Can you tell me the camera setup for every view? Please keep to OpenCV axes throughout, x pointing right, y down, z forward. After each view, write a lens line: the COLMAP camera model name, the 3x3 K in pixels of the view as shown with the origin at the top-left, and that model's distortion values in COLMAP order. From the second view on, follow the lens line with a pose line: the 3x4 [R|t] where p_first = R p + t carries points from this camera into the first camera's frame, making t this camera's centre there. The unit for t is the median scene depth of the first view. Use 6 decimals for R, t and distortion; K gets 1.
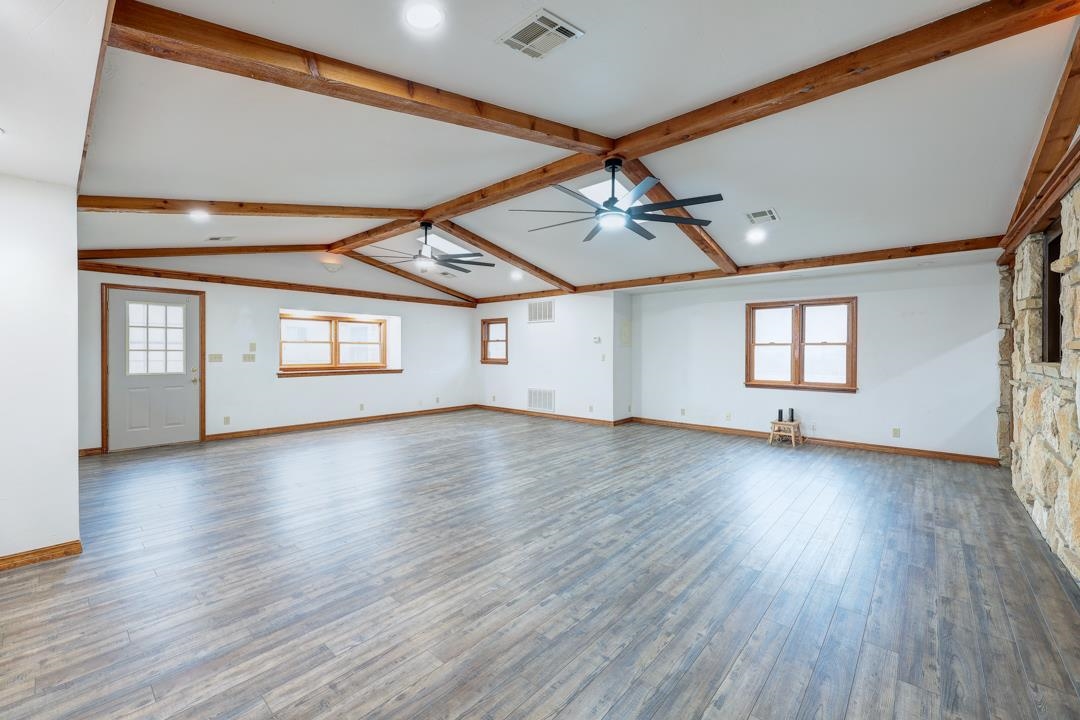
lens RADIAL K [[437.1, 0, 540.0], [0, 437.1, 360.0], [0, 0, 1]] dist [-0.000109, -0.000044]
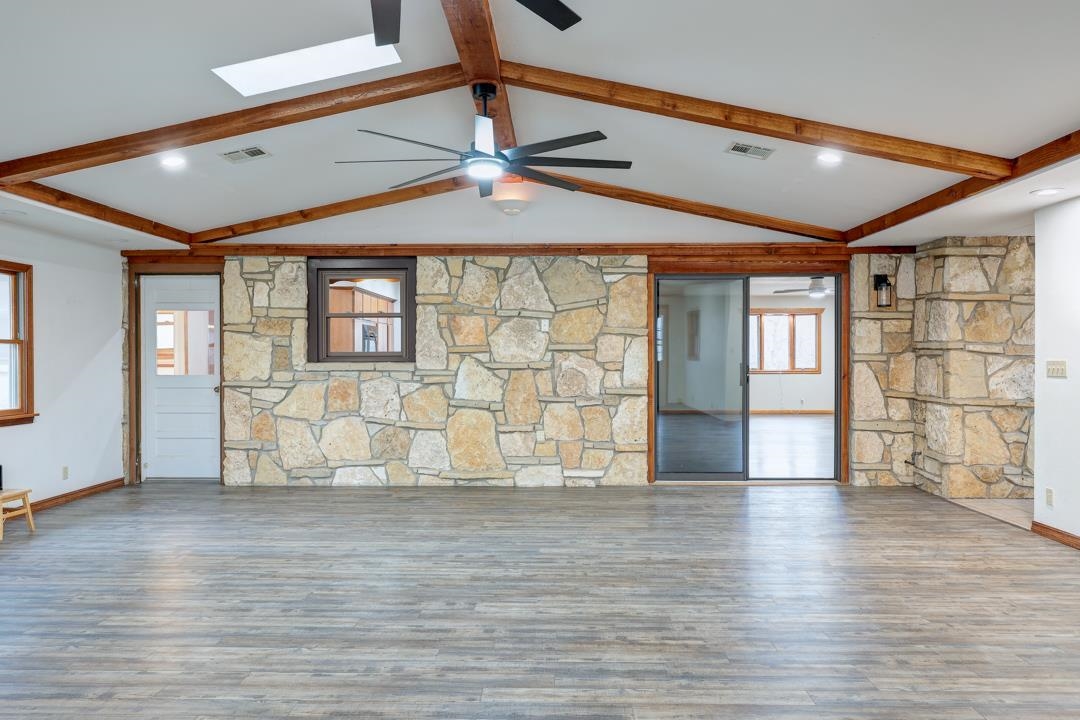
lens RADIAL K [[794.7, 0, 540.0], [0, 794.7, 360.0], [0, 0, 1]] dist [-0.001564, -0.001528]
pose [[-0.645484, -0.006537, 0.763746, -0.859639], [0.018526, 0.999535, 0.024212, -0.035016], [-0.763549, 0.029778, -0.645063, 1.744320]]
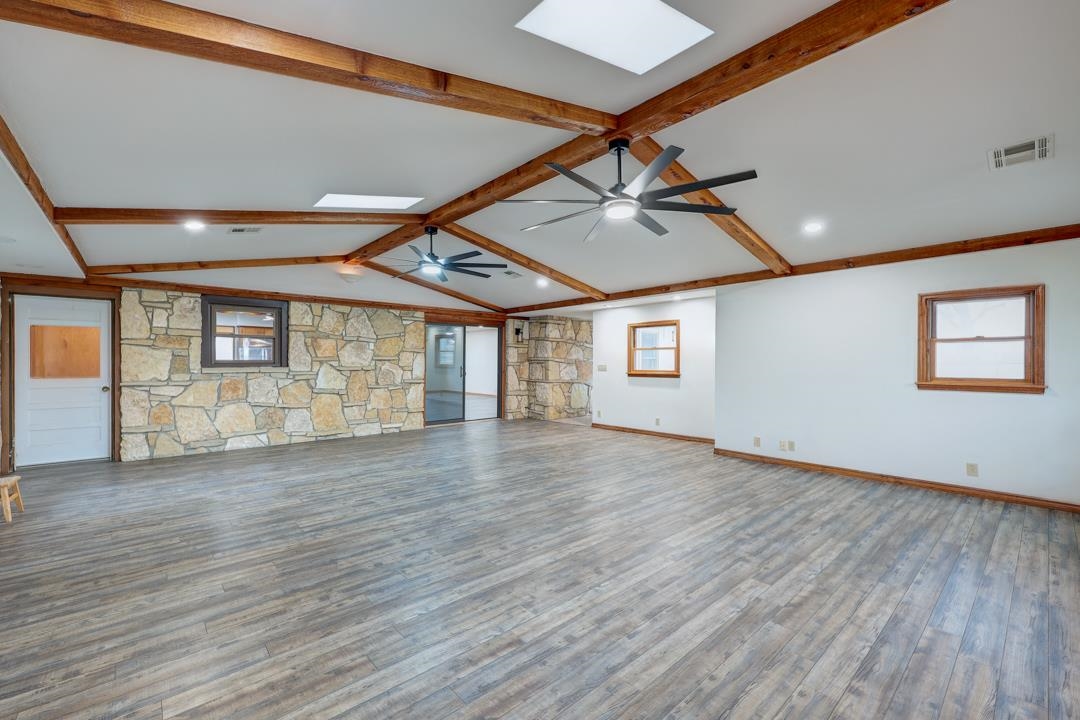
lens RADIAL K [[437.1, 0, 540.0], [0, 437.1, 360.0], [0, 0, 1]] dist [-0.000109, -0.000044]
pose [[-0.991382, -0.001248, 0.130999, -0.353373], [0.001165, 0.999831, 0.018342, -0.045848], [-0.131000, 0.018336, -0.991213, 2.340496]]
